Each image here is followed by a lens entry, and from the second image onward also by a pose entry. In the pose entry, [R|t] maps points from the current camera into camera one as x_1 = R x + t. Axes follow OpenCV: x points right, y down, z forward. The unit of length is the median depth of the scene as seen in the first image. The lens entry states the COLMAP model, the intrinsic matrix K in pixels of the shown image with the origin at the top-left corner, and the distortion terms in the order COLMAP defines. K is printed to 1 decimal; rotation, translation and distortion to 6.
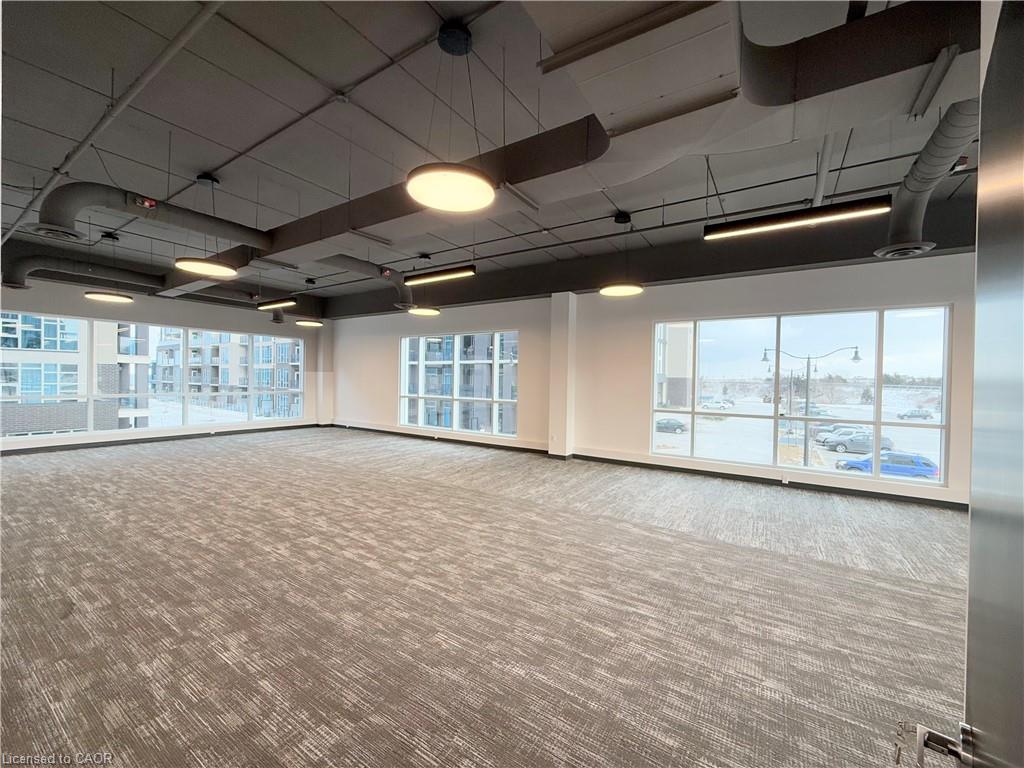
lens RADIAL K [[408.7, 0, 523.0], [0, 408.7, 381.2], [0, 0, 1]] dist [-0.000244, -0.000029]
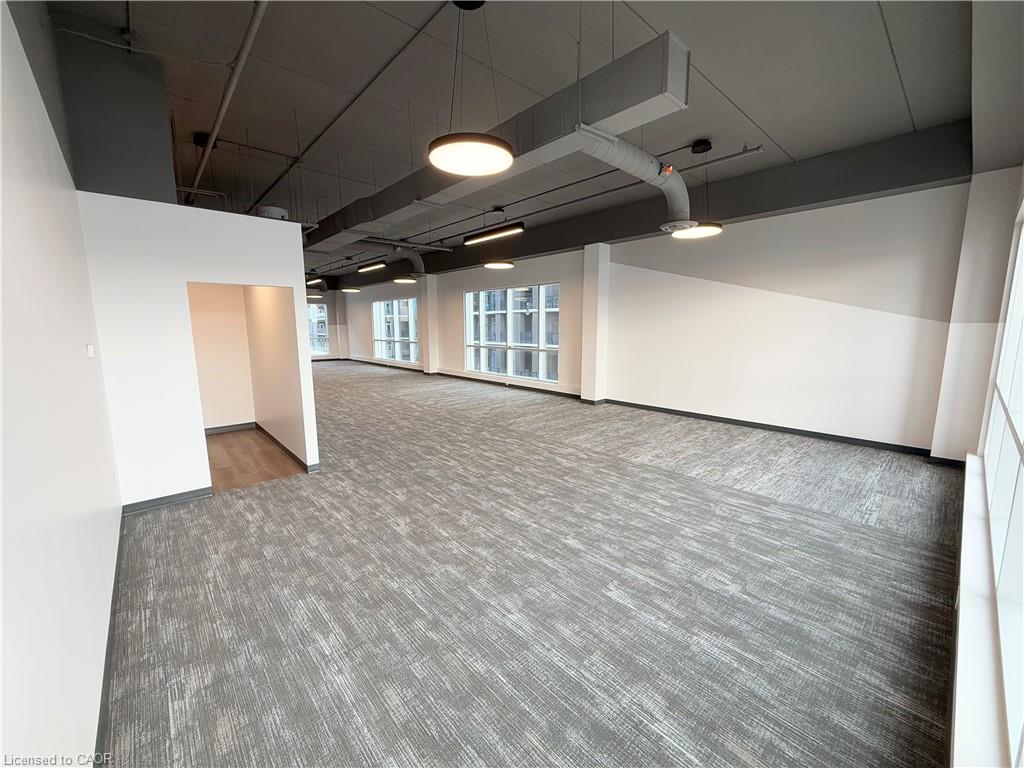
lens RADIAL K [[408.7, 0, 514.5], [0, 408.7, 386.7], [0, 0, 1]] dist [-0.000244, -0.000029]
pose [[0.964491, 0.023341, -0.263082, 0.158606], [0.013398, 0.990481, 0.136995, 0.001536], [0.263775, -0.135655, 0.954997, -0.095674]]
